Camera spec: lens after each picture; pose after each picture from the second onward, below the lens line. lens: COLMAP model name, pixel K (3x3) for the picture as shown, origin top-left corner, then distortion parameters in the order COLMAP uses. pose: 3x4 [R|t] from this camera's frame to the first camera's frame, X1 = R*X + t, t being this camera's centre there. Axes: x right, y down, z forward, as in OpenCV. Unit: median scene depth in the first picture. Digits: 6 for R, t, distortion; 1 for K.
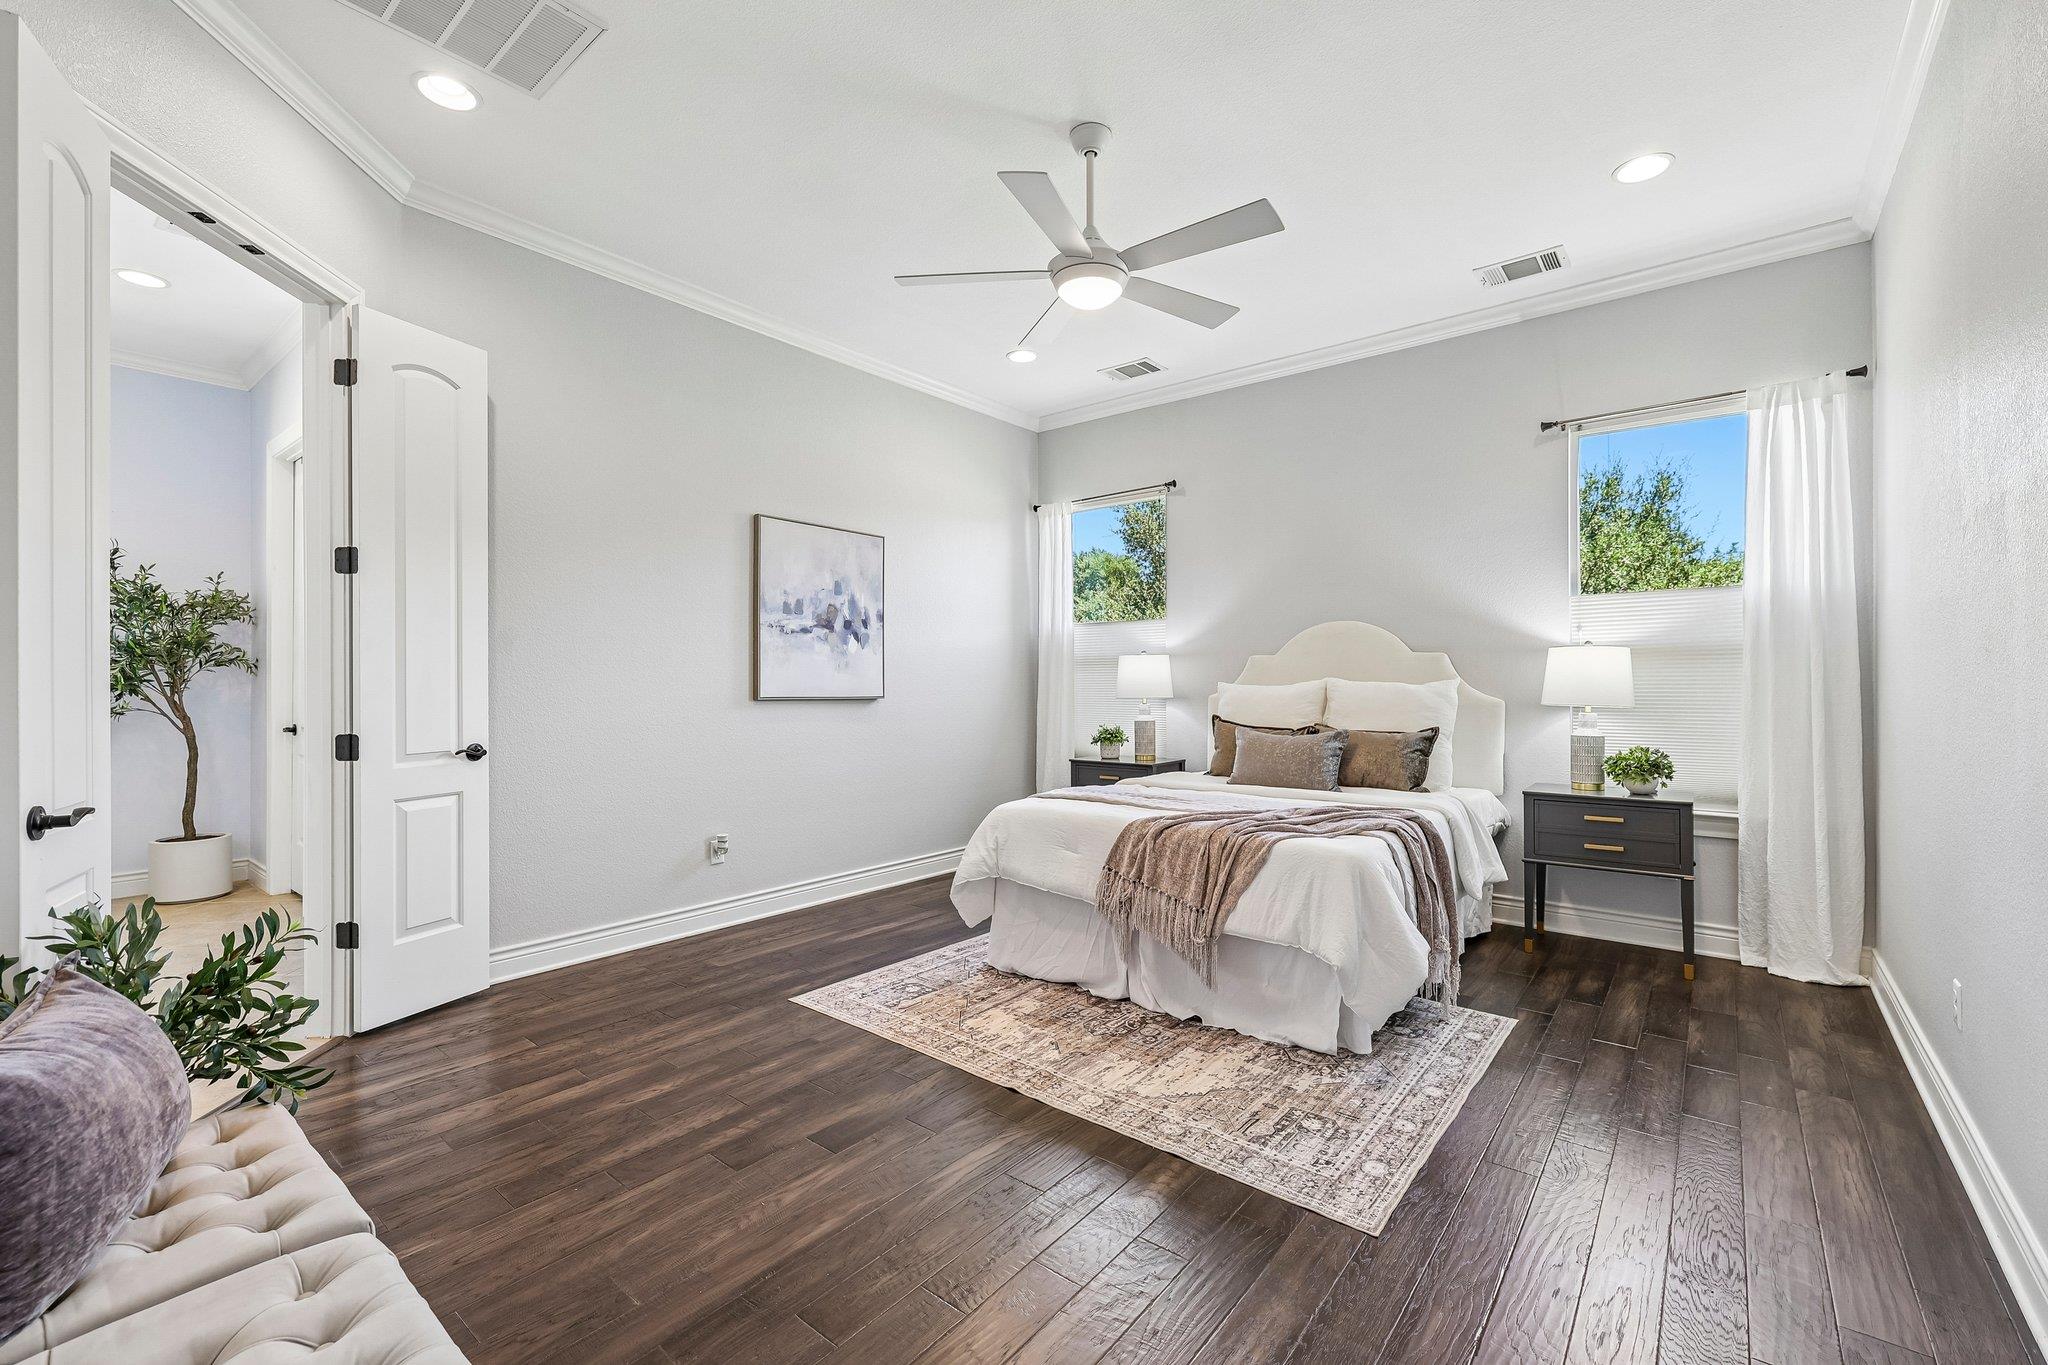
lens RADIAL K [[865.5, 0, 1028.6], [0, 865.5, 682.0], [0, 0, 1]] dist [0.000479, 0.000043]
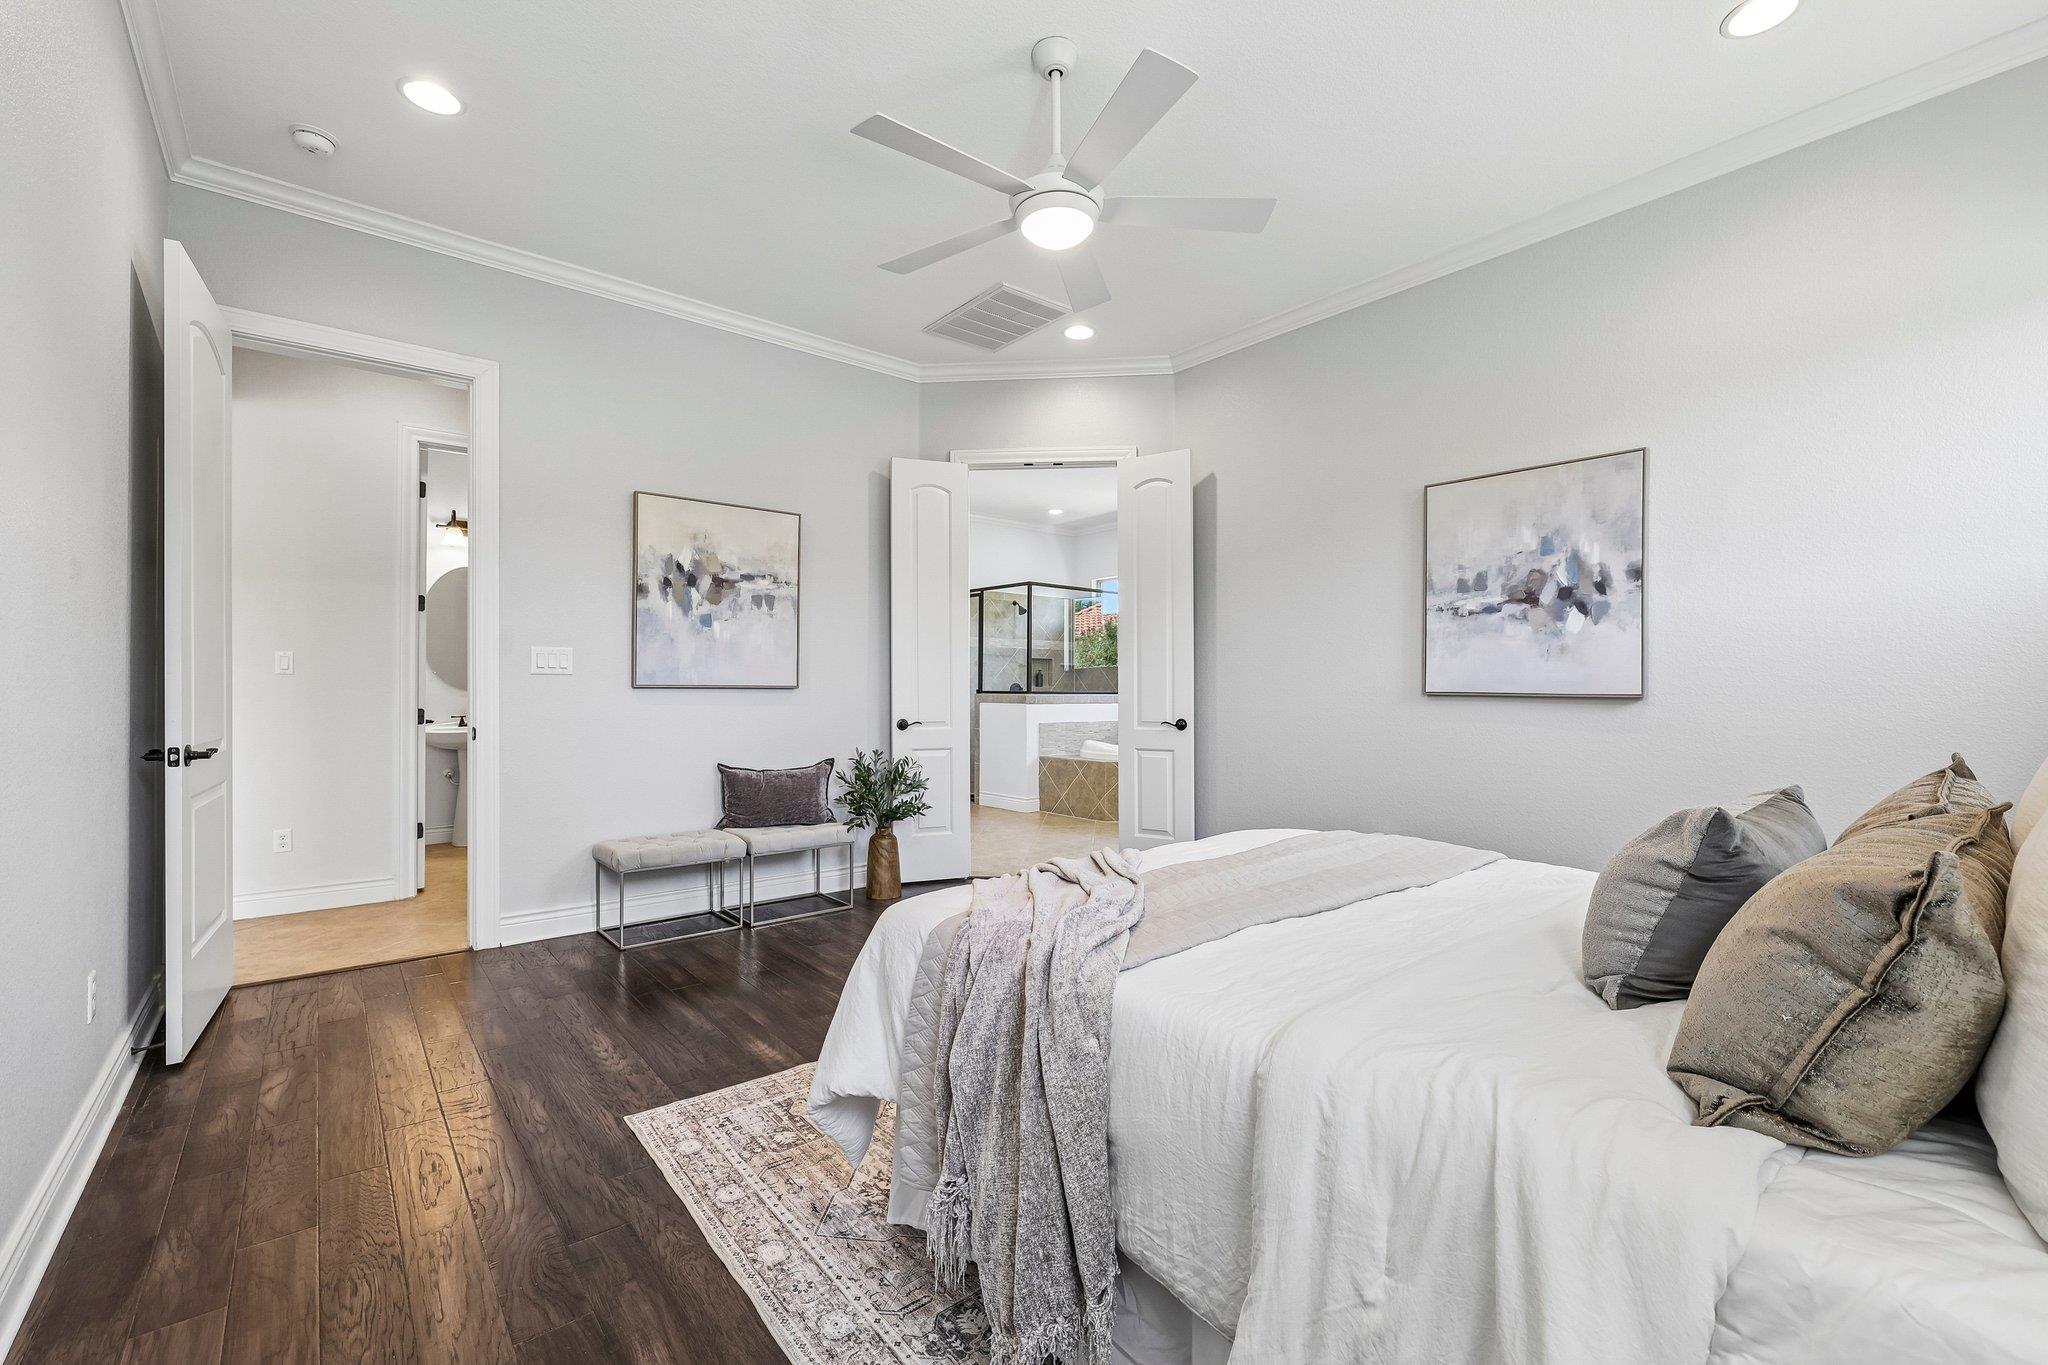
lens RADIAL K [[870.0, 0, 1024.0], [0, 870.0, 682.5], [0, 0, 1]] dist [0.000863, 0.000289]
pose [[-0.206559, -0.008665, -0.978396, 0.615238], [-0.004516, 0.999959, -0.007902, 0.015942], [0.978424, 0.002786, -0.206589, 0.745536]]
